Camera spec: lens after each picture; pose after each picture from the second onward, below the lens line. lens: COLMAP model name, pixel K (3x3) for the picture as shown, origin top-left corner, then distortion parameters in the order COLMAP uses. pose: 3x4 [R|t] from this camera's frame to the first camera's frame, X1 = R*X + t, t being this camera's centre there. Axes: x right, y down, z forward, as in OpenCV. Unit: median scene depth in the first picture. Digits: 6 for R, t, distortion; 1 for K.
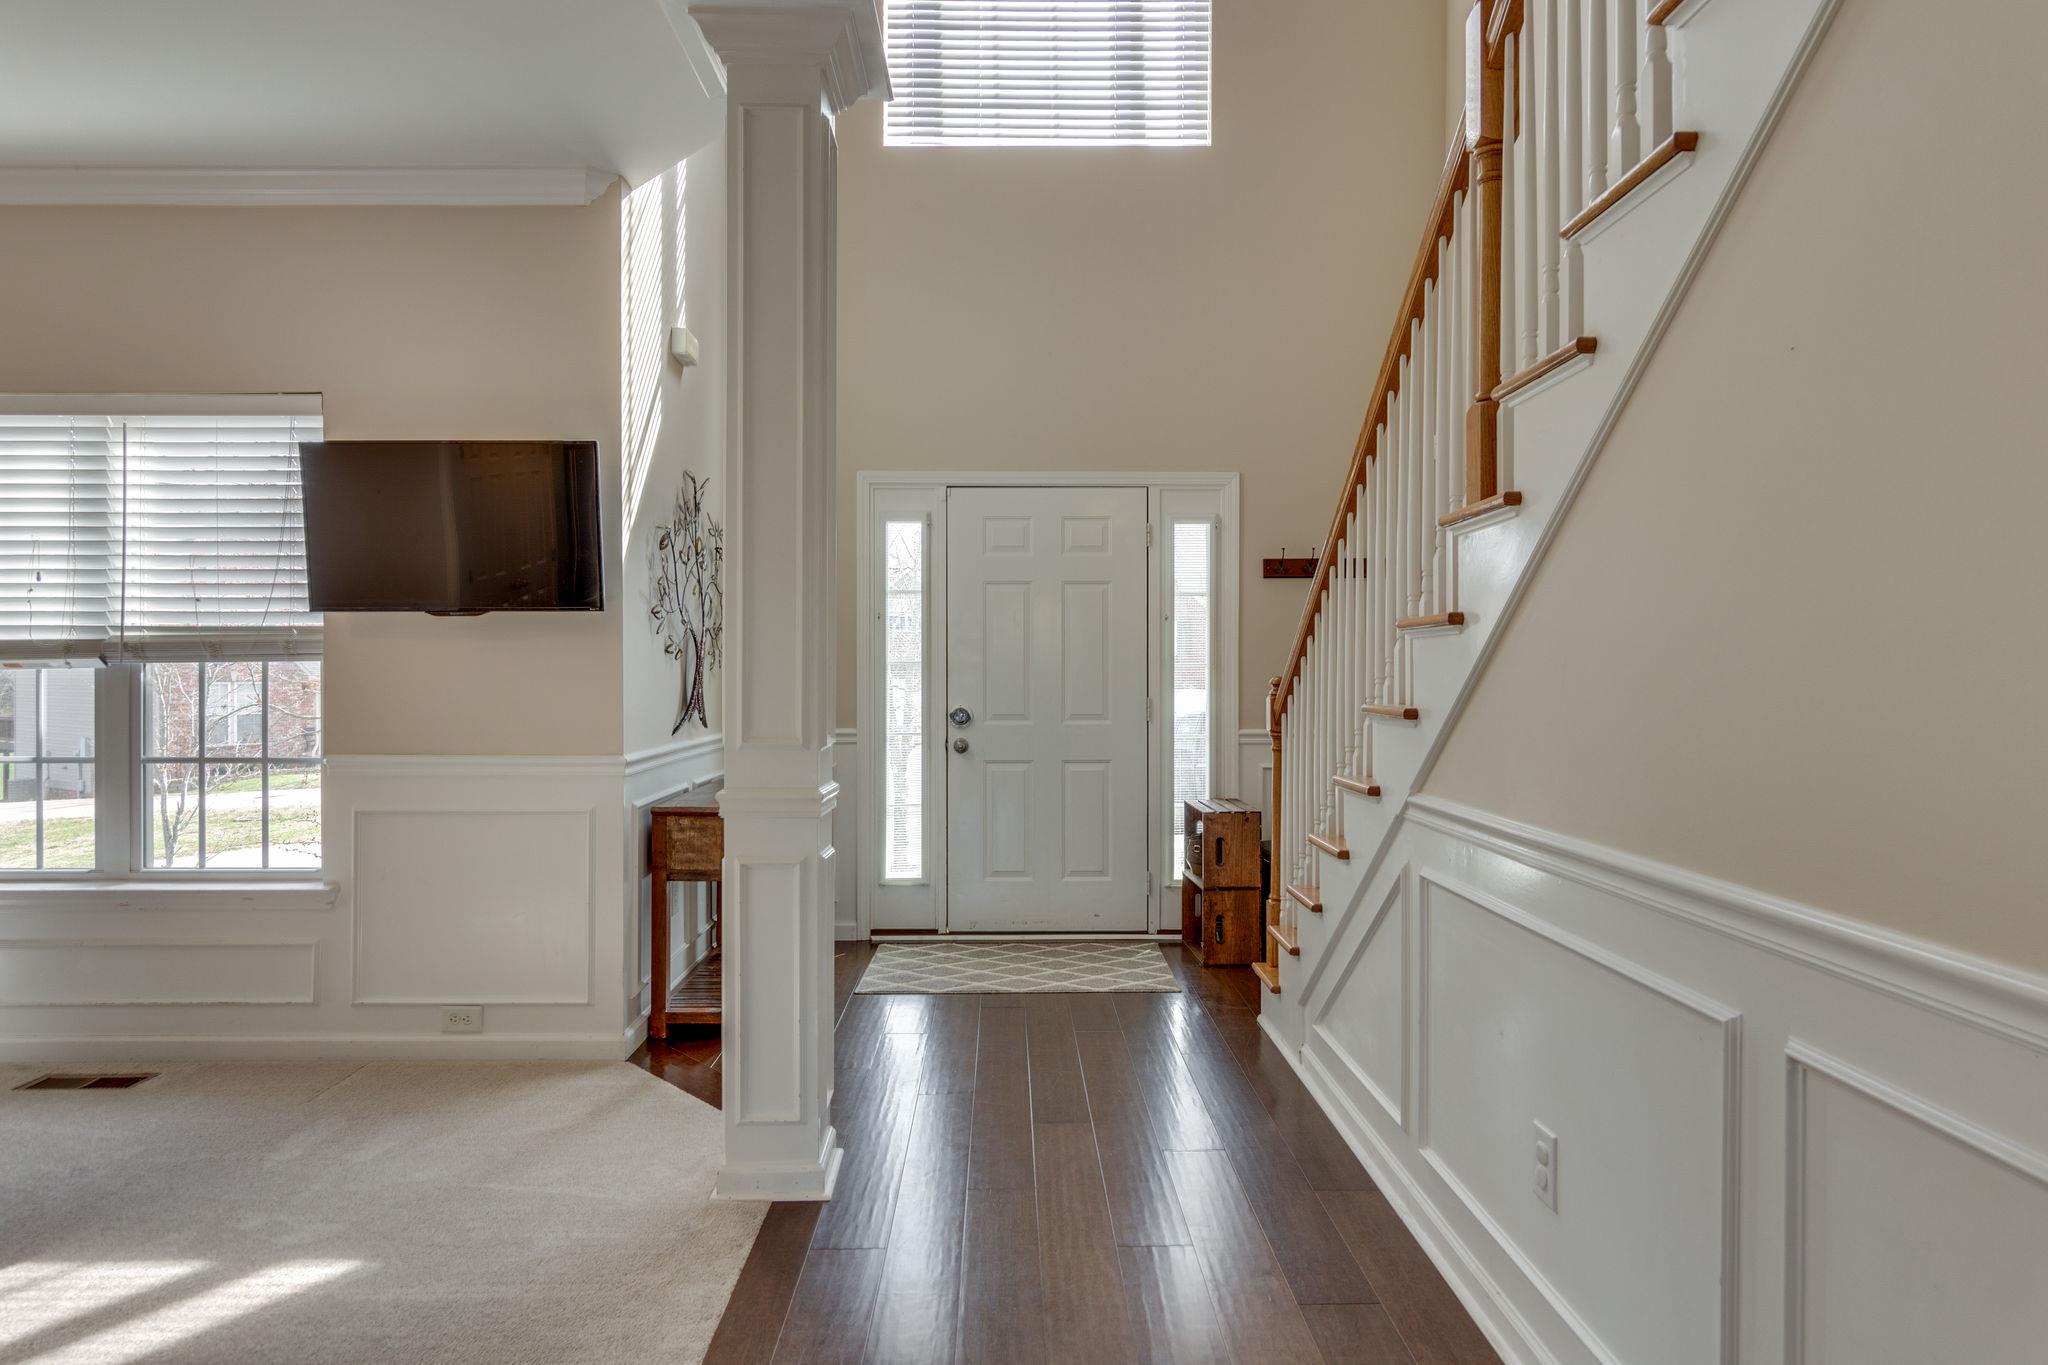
lens RADIAL K [[1173.8, 0, 1024.0], [0, 1173.8, 682.5], [0, 0, 1]] dist [-0.000801, 0.000507]
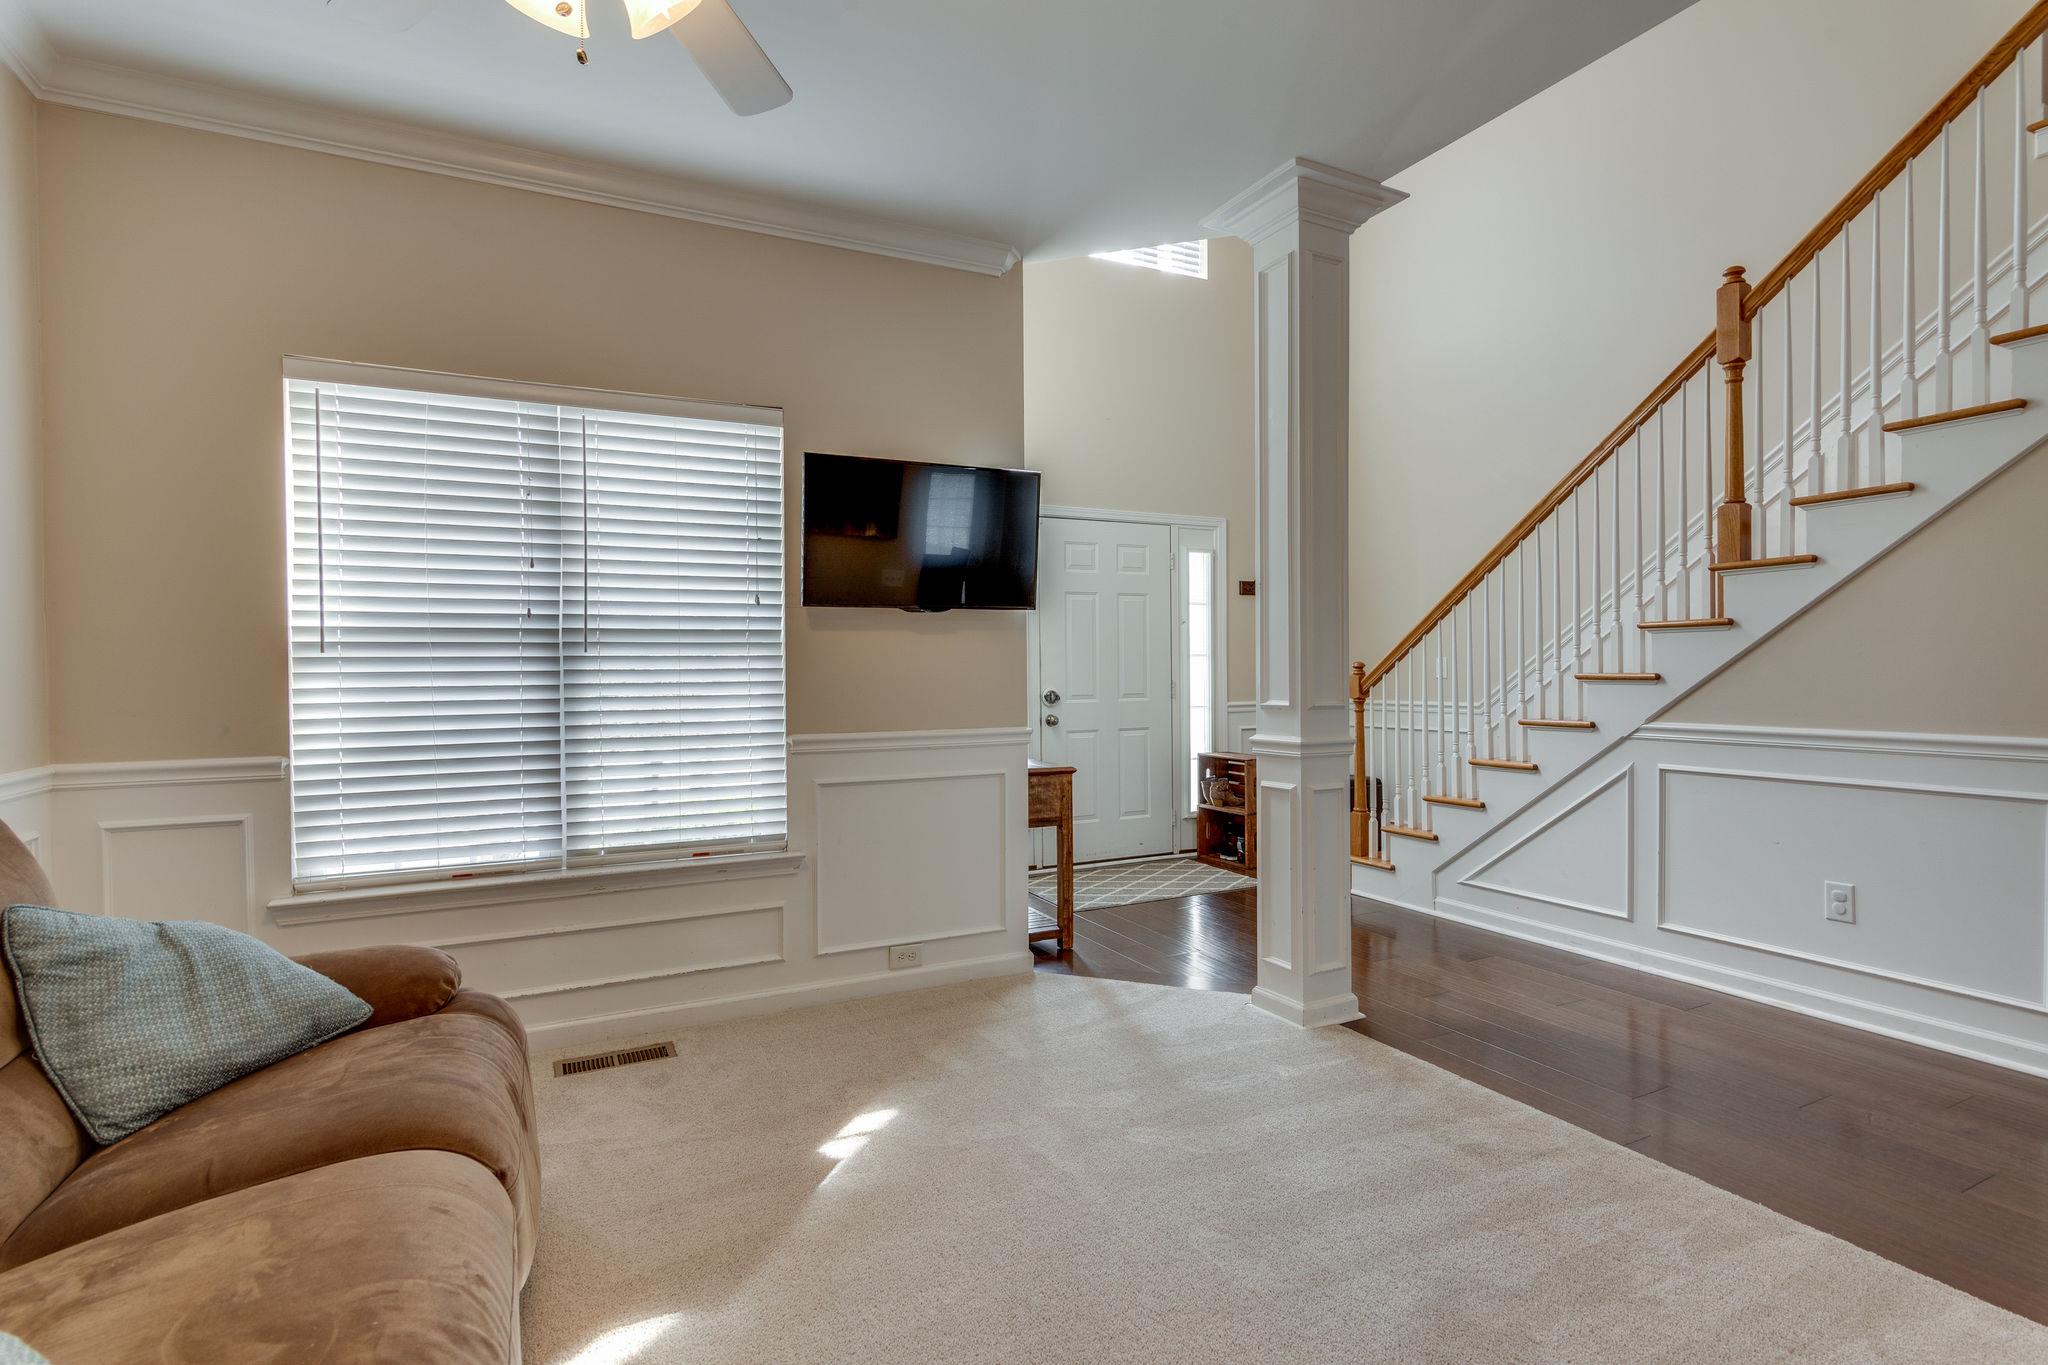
lens RADIAL K [[1012.8, 0, 1024.0], [0, 1012.8, 682.5], [0, 0, 1]] dist [-0.001018, -0.000098]
pose [[0.892655, -0.011378, 0.450597, -0.827398], [0.008786, 0.999931, 0.007843, 0.006369], [-0.450655, -0.003043, 0.892693, 0.045324]]
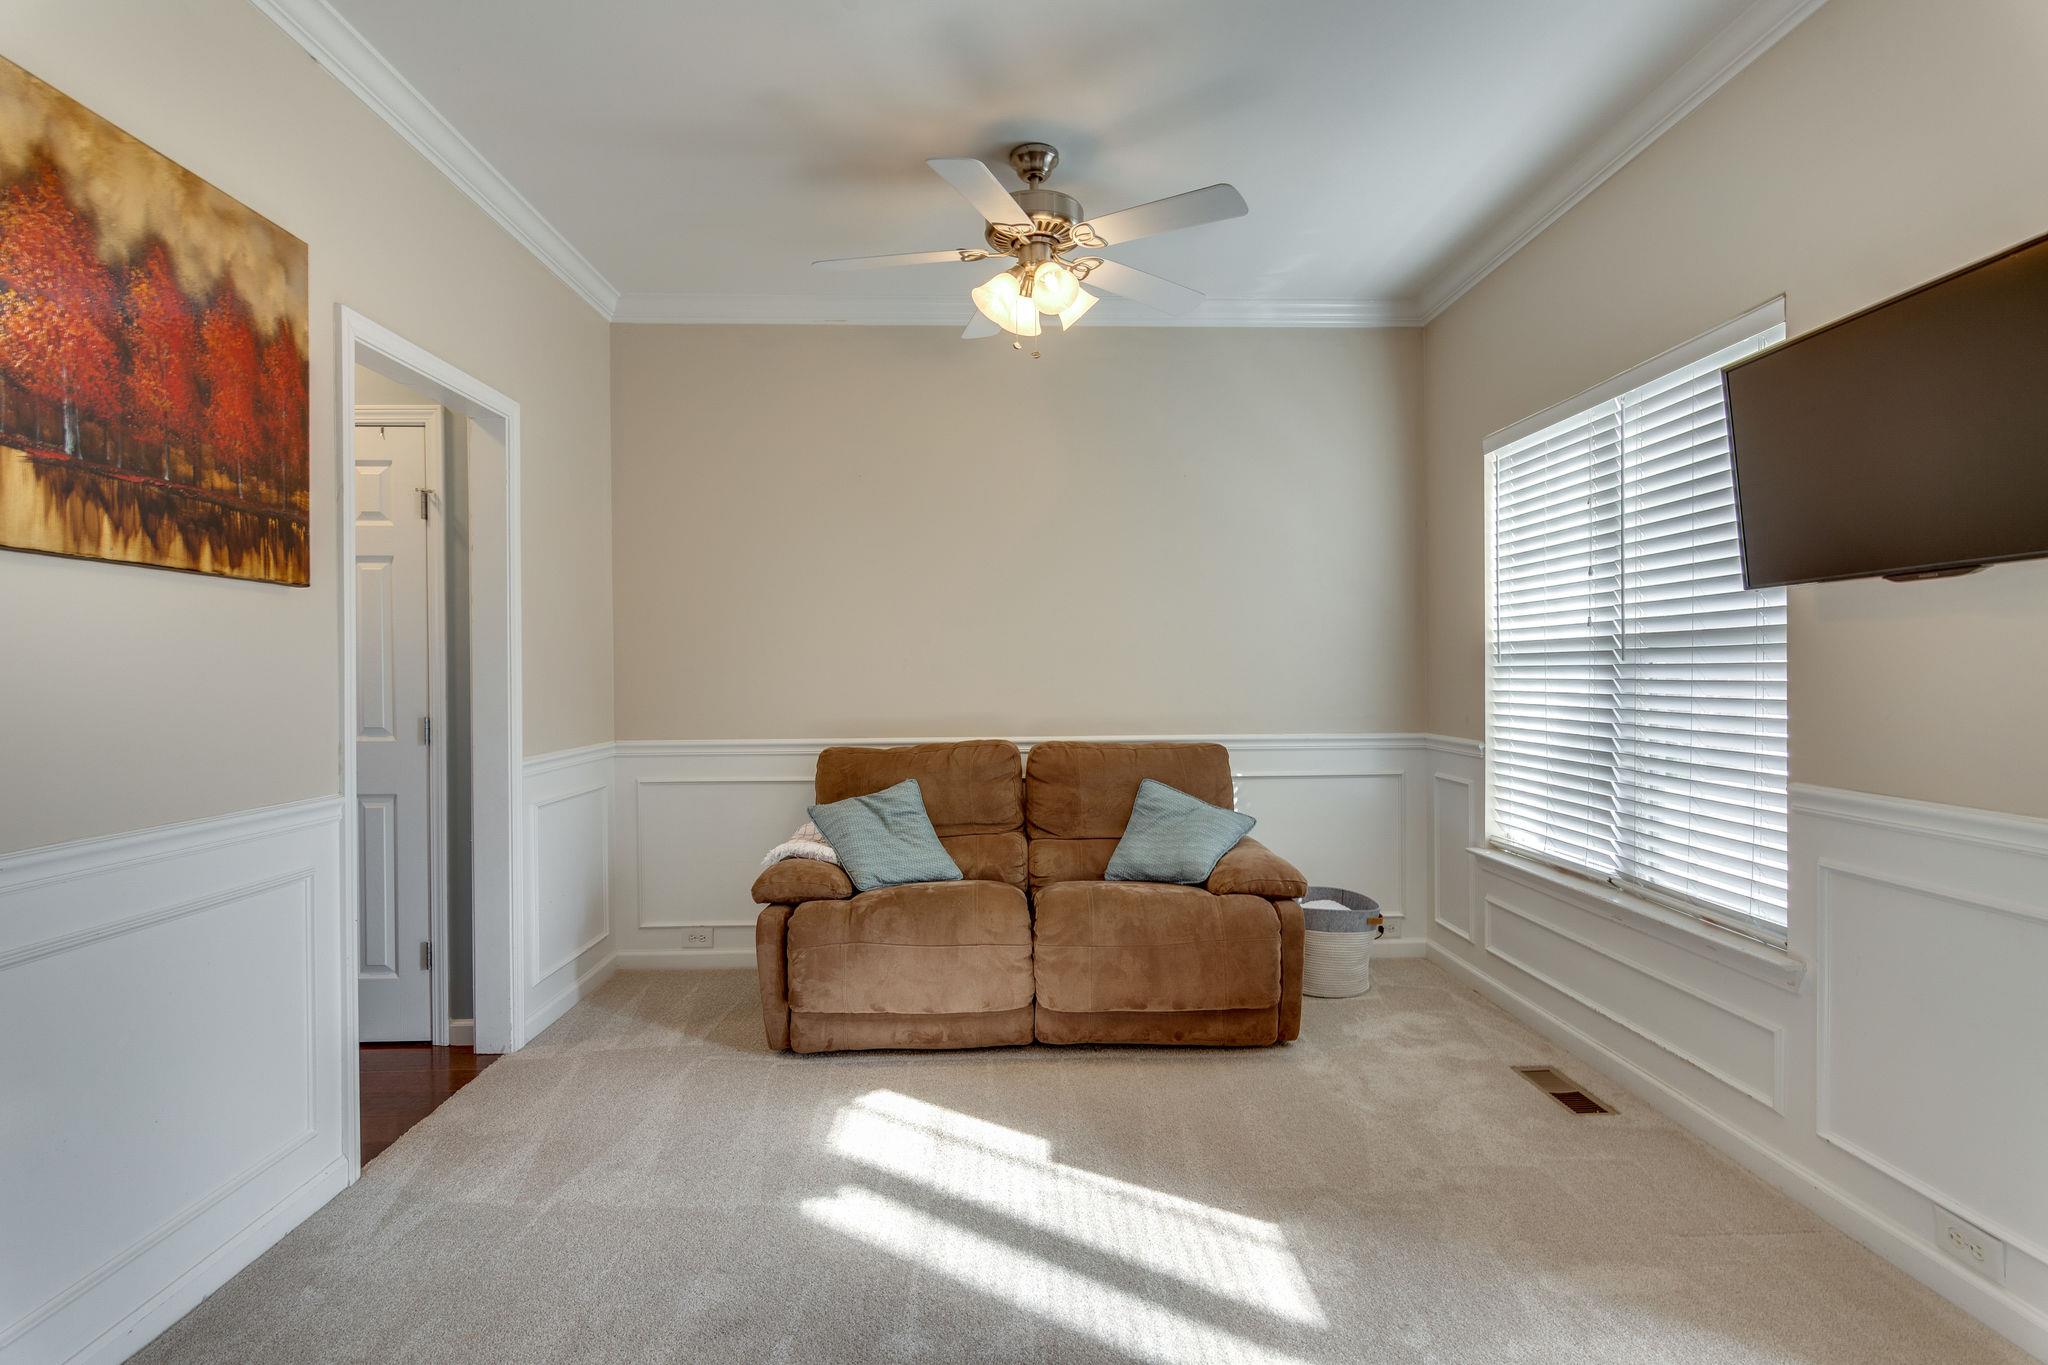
lens RADIAL K [[1012.8, 0, 1024.0], [0, 1012.8, 682.5], [0, 0, 1]] dist [-0.001018, -0.000098]
pose [[0.038008, 0.015979, -0.999150, 0.020246], [-0.002925, 0.999870, 0.015879, -0.010003], [0.999273, 0.002319, 0.038050, 0.490400]]
